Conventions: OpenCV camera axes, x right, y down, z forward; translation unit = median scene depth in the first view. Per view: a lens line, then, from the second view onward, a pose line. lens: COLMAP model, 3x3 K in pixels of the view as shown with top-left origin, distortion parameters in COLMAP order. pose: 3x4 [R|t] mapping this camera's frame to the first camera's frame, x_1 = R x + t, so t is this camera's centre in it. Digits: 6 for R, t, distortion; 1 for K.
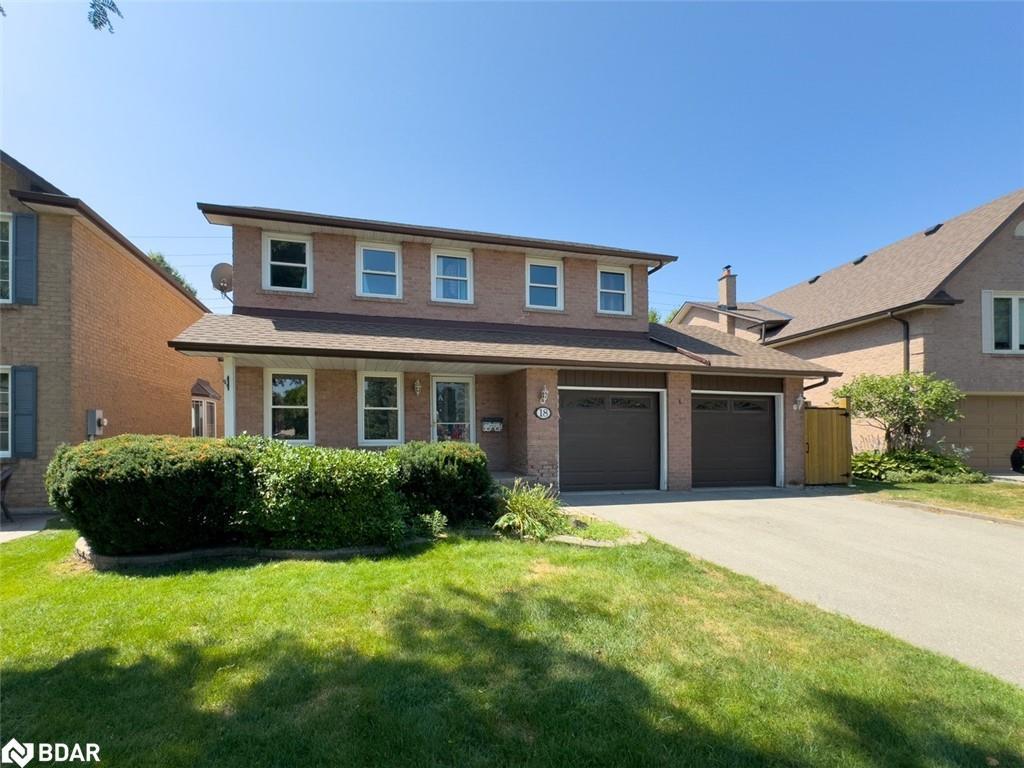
lens RADIAL K [[454.2, 0, 512.0], [0, 454.2, 384.0], [0, 0, 1]] dist [-0.000358, -0.000018]
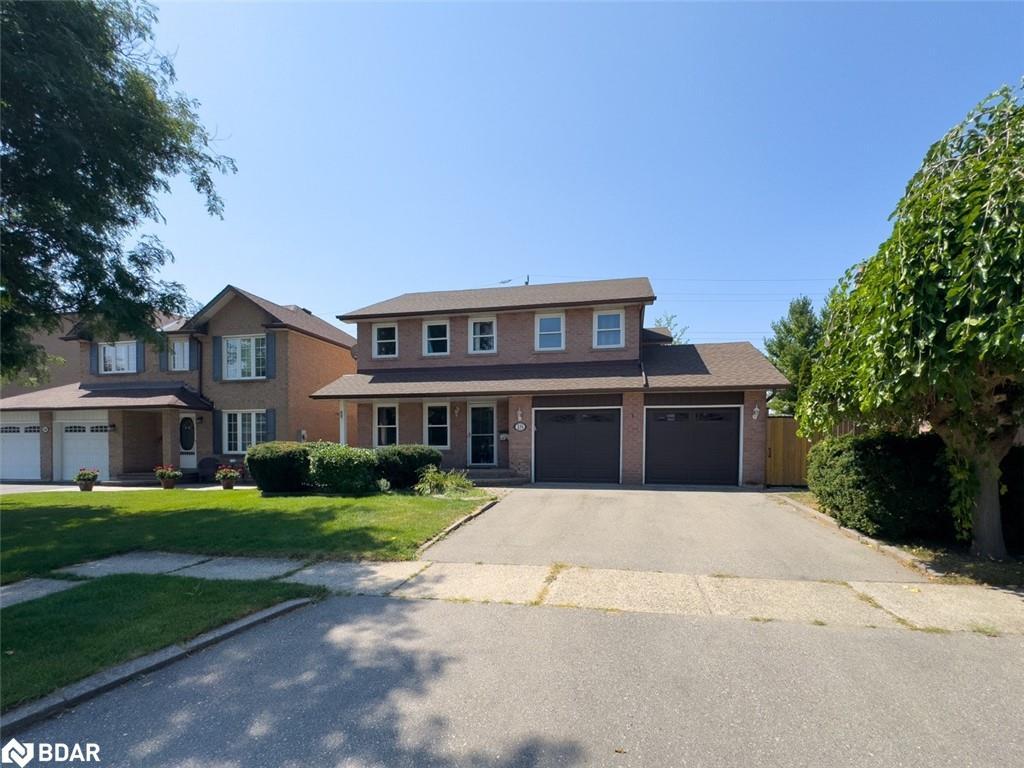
lens RADIAL K [[419.5, 0, 512.0], [0, 419.5, 384.0], [0, 0, 1]] dist [-0.001609, -0.000036]
pose [[0.917014, -0.061258, -0.394122, 0.529978], [0.046249, 0.997801, -0.047478, -0.010521], [0.396164, 0.025310, 0.917831, -0.230785]]
